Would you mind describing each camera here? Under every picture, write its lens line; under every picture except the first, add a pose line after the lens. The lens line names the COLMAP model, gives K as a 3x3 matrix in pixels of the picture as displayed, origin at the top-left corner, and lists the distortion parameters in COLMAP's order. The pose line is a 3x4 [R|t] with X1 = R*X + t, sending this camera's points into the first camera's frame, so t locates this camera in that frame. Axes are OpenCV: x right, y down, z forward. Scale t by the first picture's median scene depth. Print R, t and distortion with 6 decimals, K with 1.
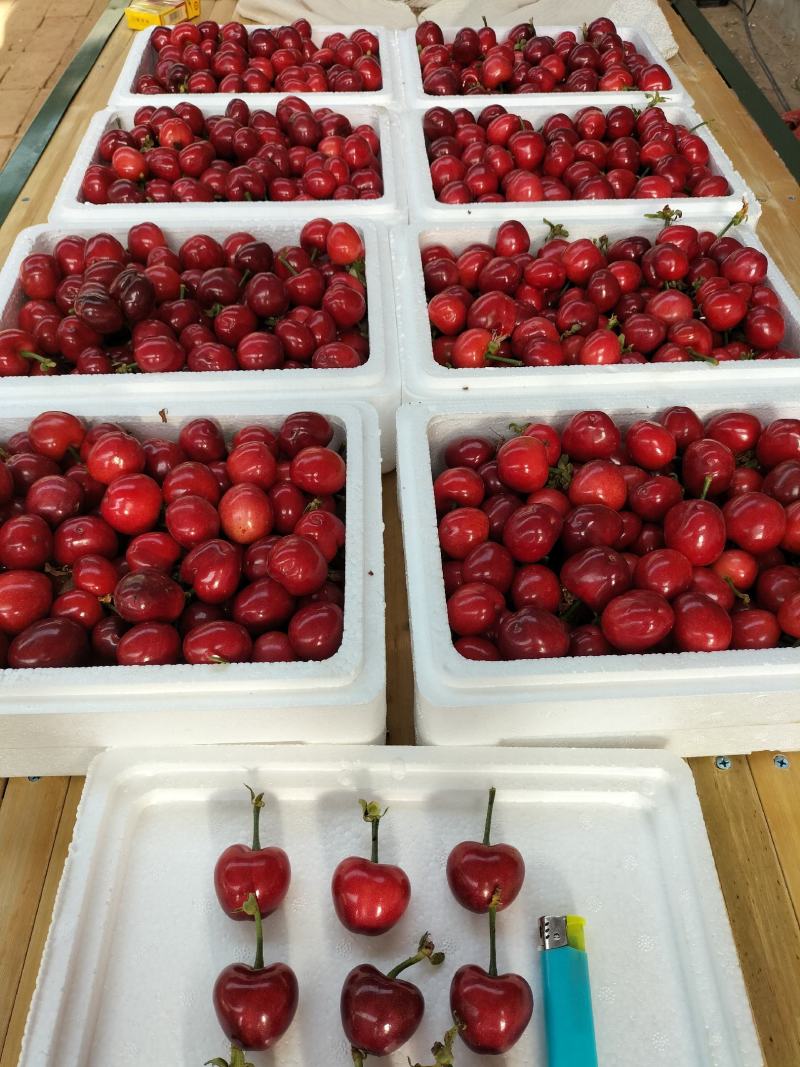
lens RADIAL K [[825.5, 0, 400.0], [0, 825.5, 533.5], [0, 0, 1]] dist [0.022400, -0.059661]
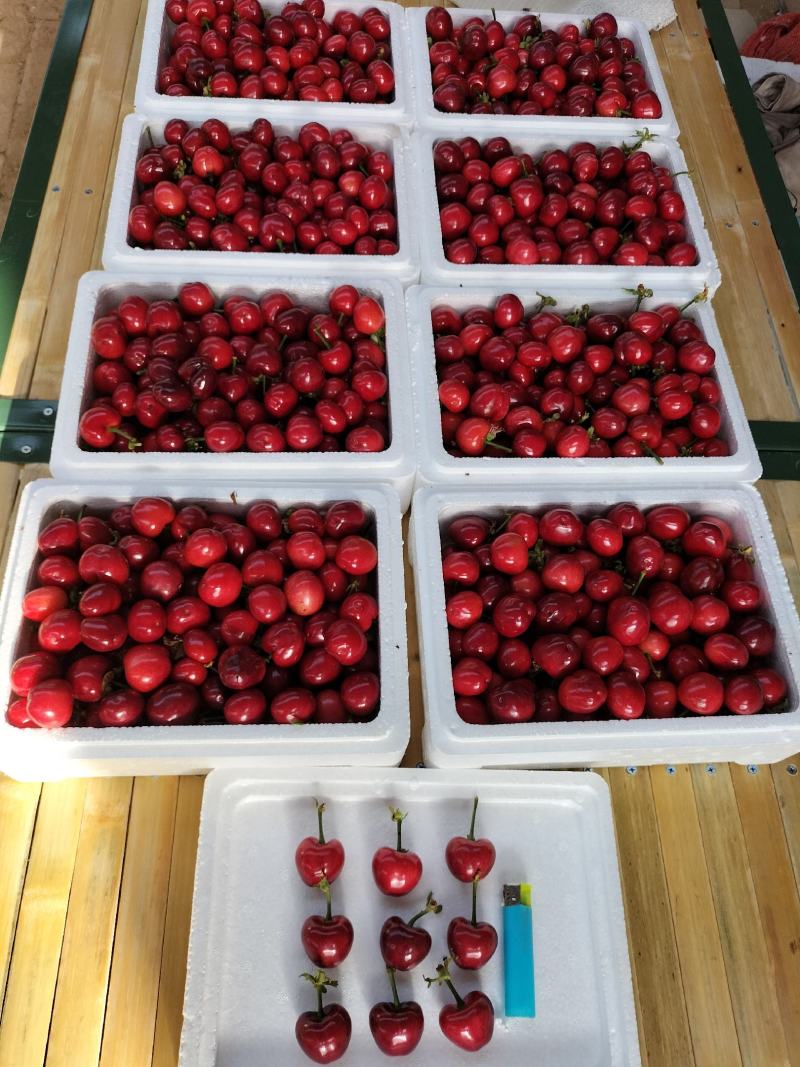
lens RADIAL K [[822.0, 0, 397.8], [0, 822.0, 535.6], [0, 0, 1]] dist [0.036994, -0.091550]
pose [[0.997731, 0.031014, 0.059760, -0.094100], [-0.043744, 0.973331, 0.225197, -0.338950], [-0.051182, -0.227300, 0.972479, -0.234937]]
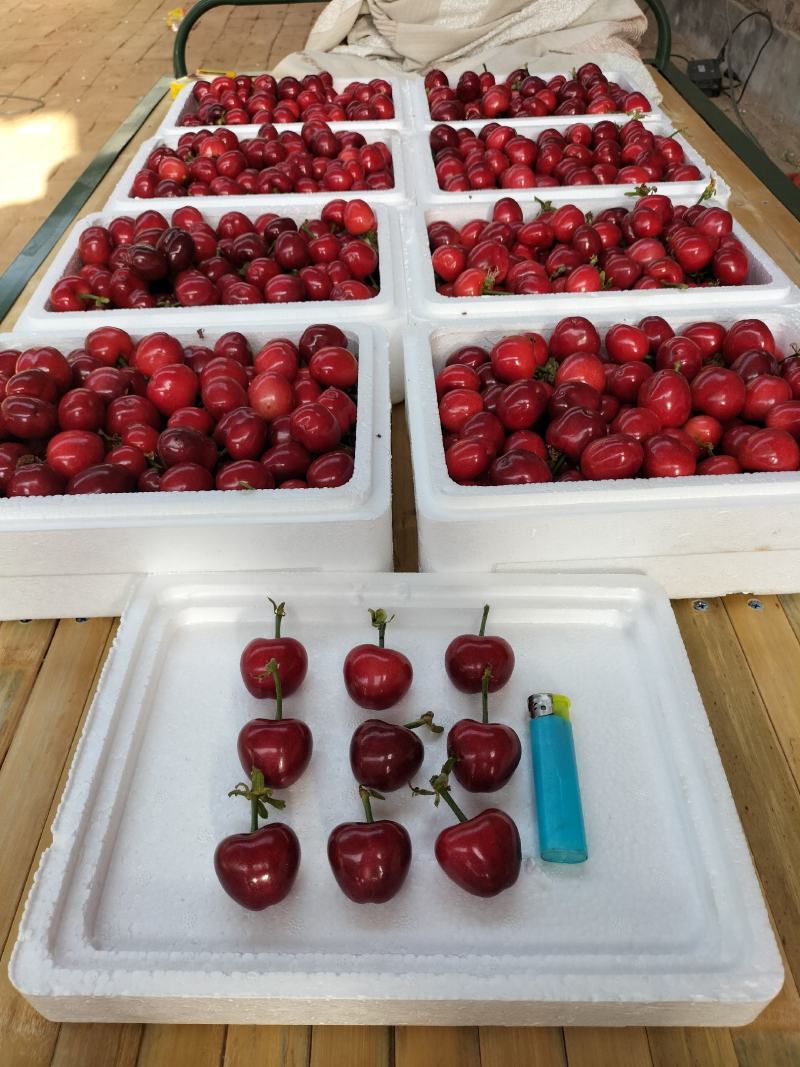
lens RADIAL K [[822.0, 0, 397.8], [0, 822.0, 535.6], [0, 0, 1]] dist [0.036994, -0.091550]
pose [[0.999389, -0.011813, -0.032899, 0.020075], [0.007865, 0.993023, -0.117655, 0.242269], [0.034059, 0.117324, 0.992509, -0.086491]]
